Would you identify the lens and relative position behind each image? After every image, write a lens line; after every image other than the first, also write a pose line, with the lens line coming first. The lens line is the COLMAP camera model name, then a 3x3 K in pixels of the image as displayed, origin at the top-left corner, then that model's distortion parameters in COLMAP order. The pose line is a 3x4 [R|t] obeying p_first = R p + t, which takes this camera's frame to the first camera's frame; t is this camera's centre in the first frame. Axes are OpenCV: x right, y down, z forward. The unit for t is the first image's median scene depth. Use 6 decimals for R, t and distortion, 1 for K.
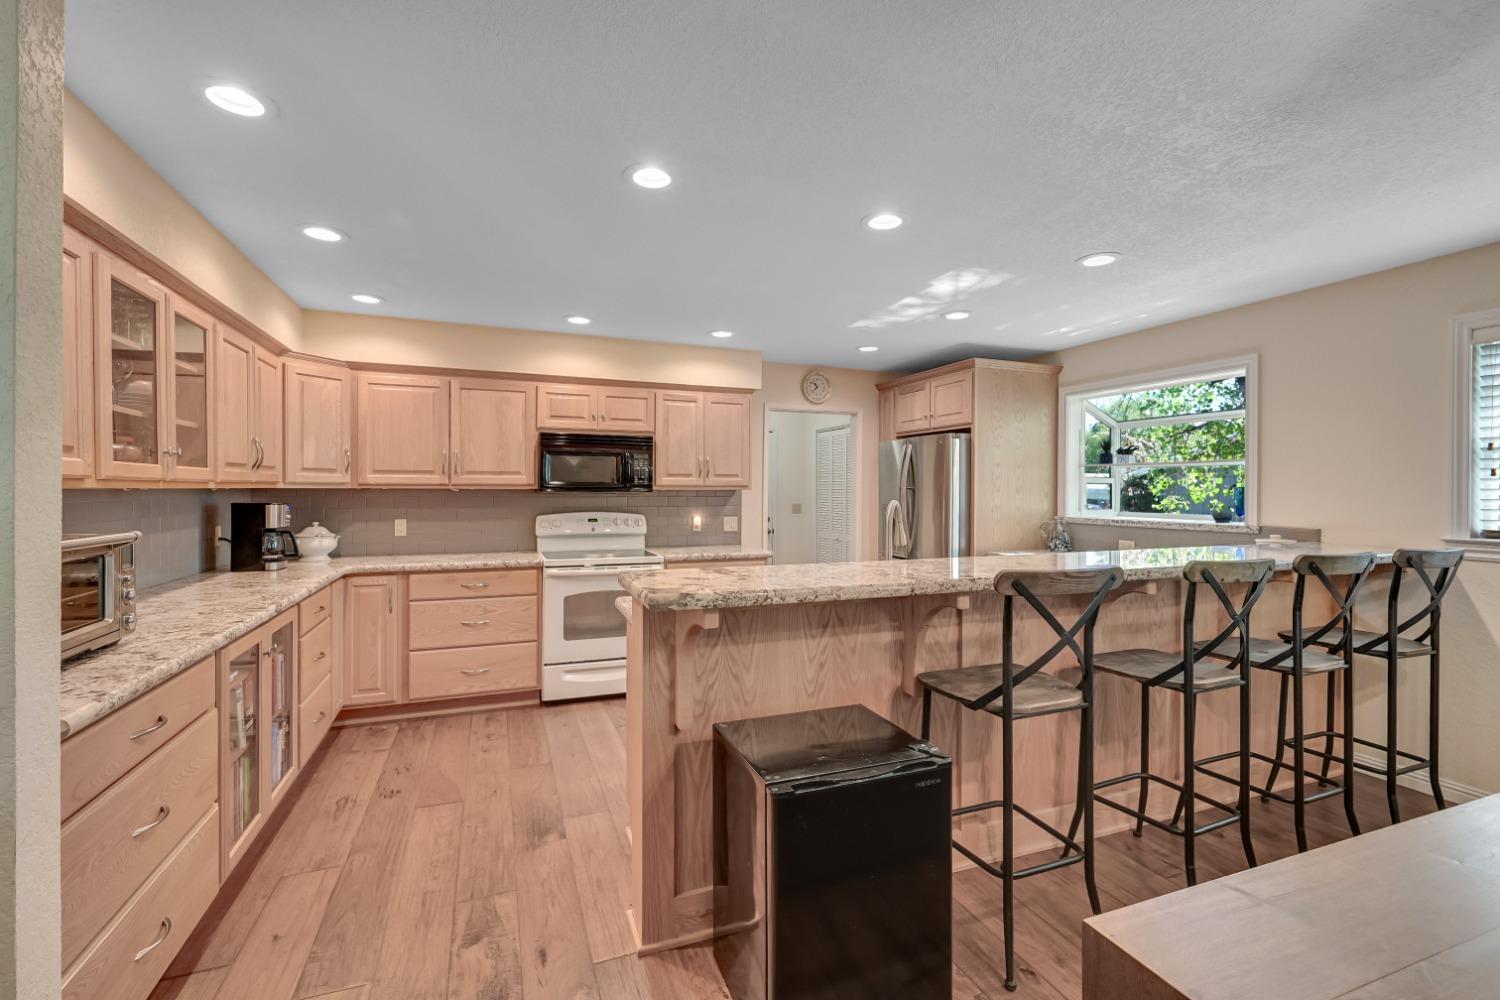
lens RADIAL K [[670.5, 0, 782.1], [0, 670.5, 492.6], [0, 0, 1]] dist [0.001731, -0.000622]
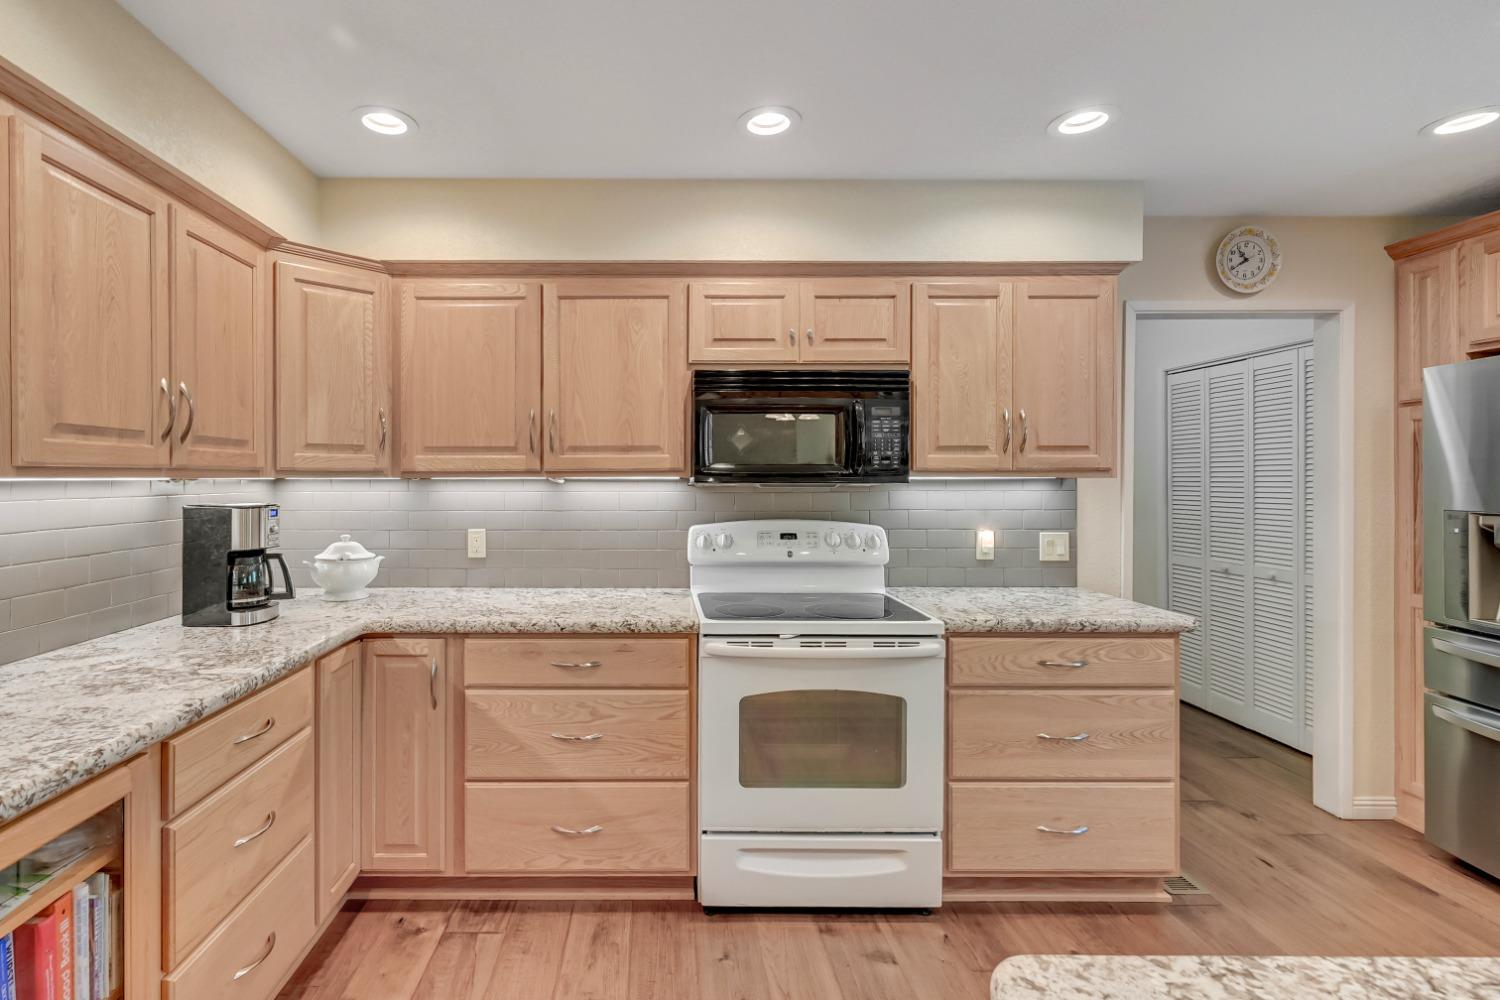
lens RADIAL K [[718.0, 0, 661.6], [0, 718.0, 478.8], [0, 0, 1]] dist [0.001625, 0.000893]
pose [[0.919428, -0.003823, -0.393239, -0.170605], [0.002606, 0.999990, -0.003629, -0.003019], [0.393249, 0.002312, 0.919429, 0.494064]]
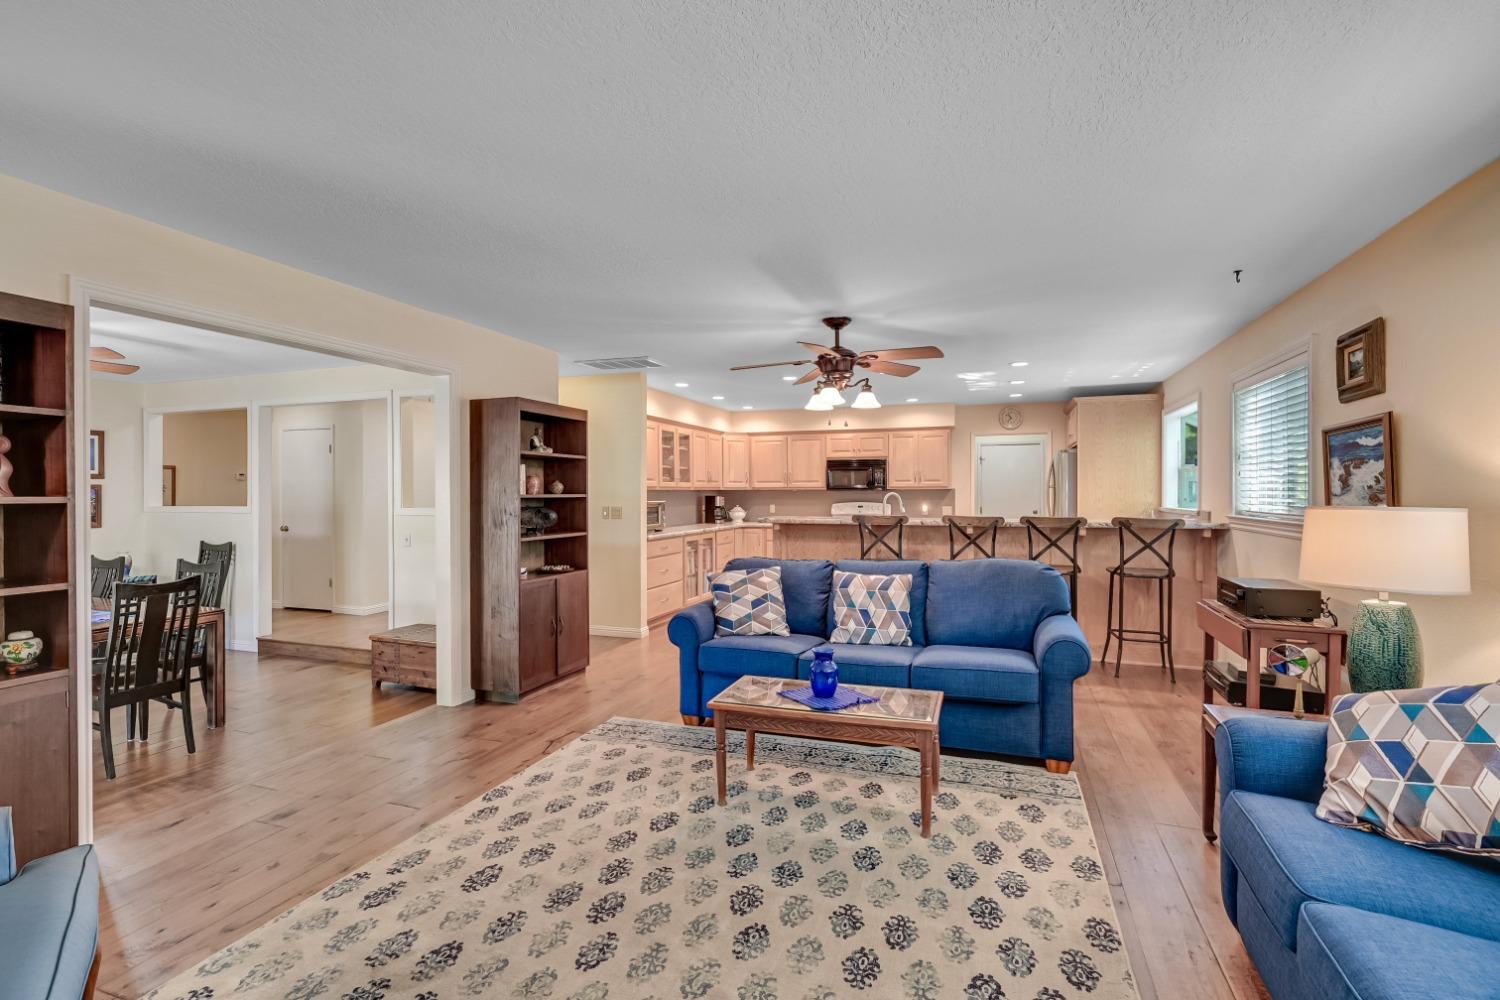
lens RADIAL K [[718.0, 0, 751.9], [0, 718.0, 495.9], [0, 0, 1]] dist [0.001625, 0.000893]
pose [[0.742320, -0.004382, -0.670031, 0.913475], [0.003935, 0.999990, -0.002181, 0.018253], [0.670034, -0.001017, 0.742330, -0.723047]]
